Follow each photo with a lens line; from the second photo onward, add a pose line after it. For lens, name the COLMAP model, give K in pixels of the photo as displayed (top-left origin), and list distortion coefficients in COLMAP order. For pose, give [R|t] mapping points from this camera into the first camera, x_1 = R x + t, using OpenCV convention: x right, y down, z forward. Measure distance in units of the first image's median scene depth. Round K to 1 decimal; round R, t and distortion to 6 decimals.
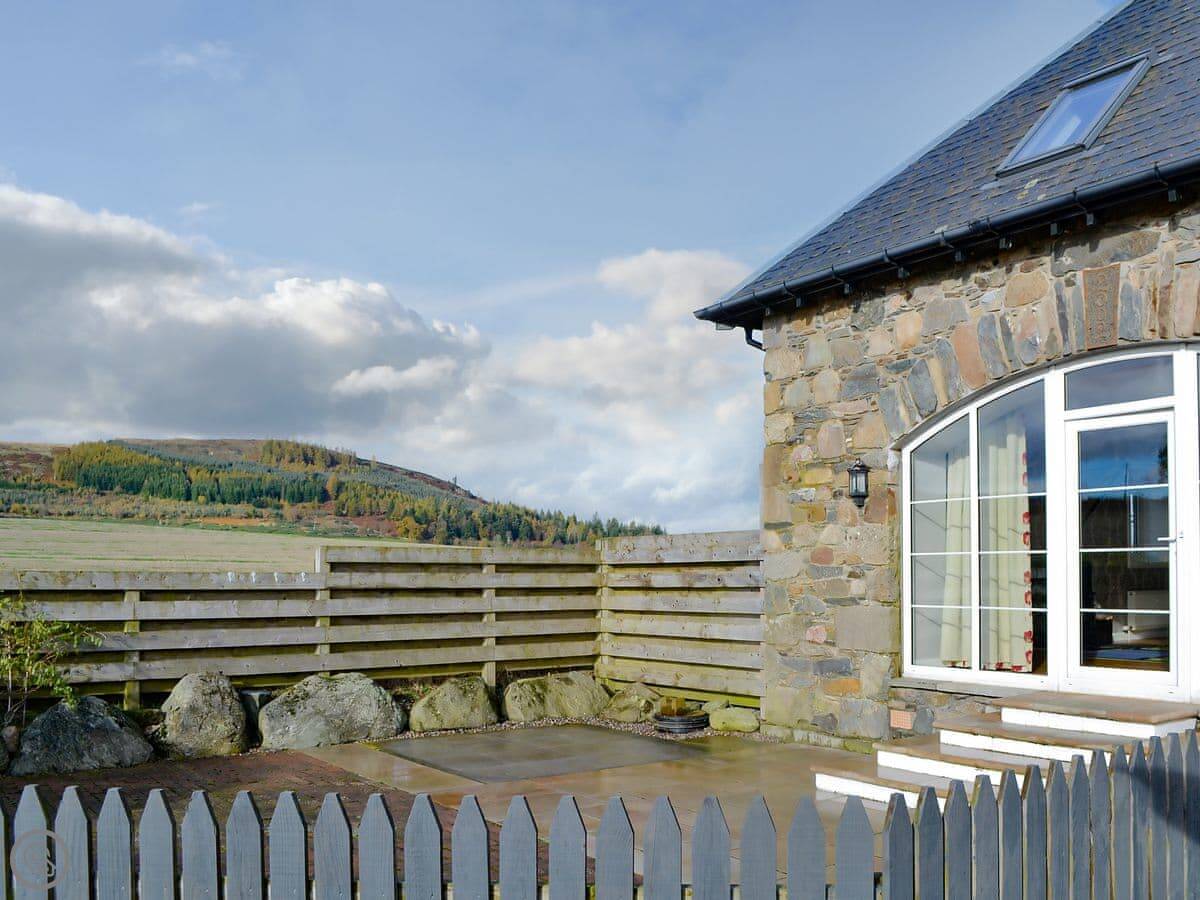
lens RADIAL K [[1081.1, 0, 600.0], [0, 1081.1, 450.0], [0, 0, 1]] dist [-0.080228, 0.003457]
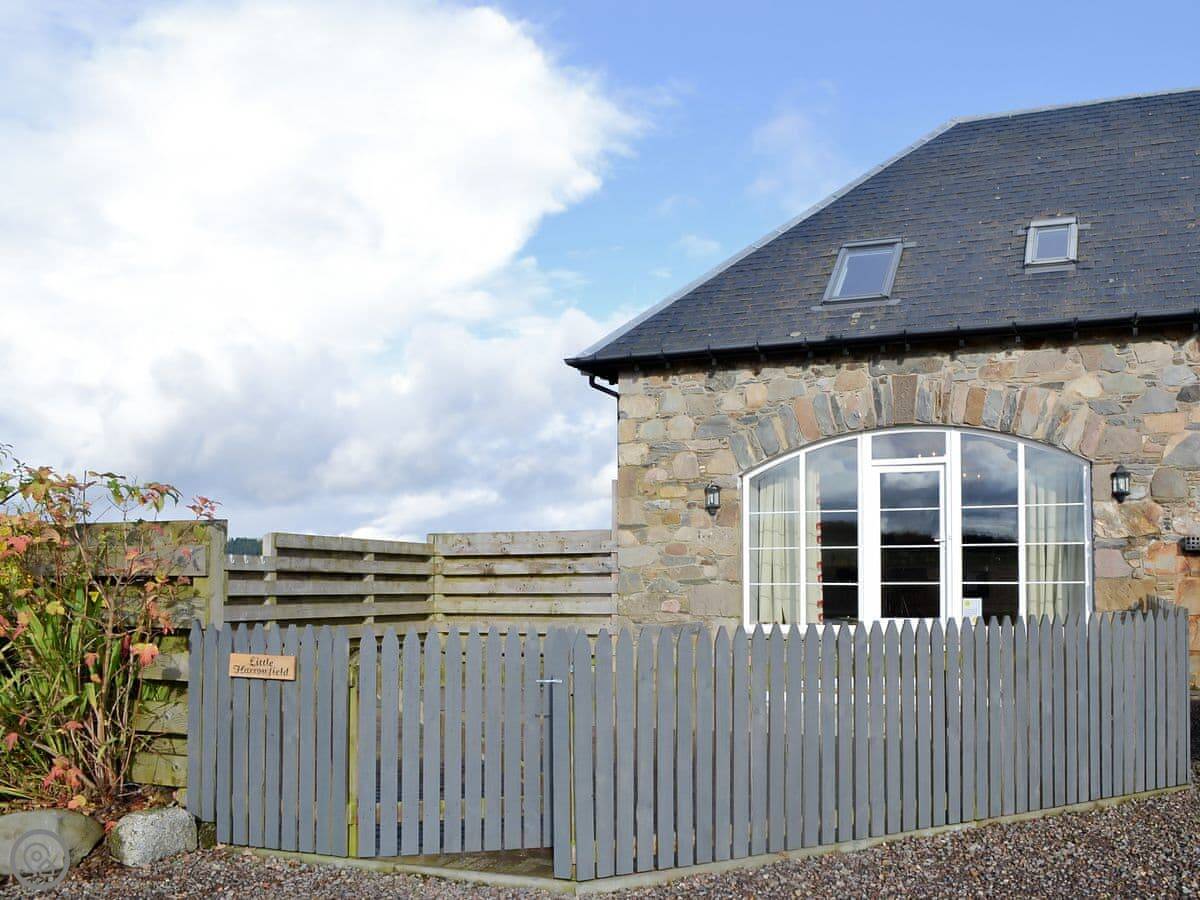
lens RADIAL K [[1081.1, 0, 600.0], [0, 1081.1, 450.0], [0, 0, 1]] dist [-0.080228, 0.003457]
pose [[0.834669, 0.071649, 0.546071, -0.653861], [-0.064023, 0.997402, -0.033009, 0.023181], [-0.547018, -0.007410, 0.837088, -0.112417]]
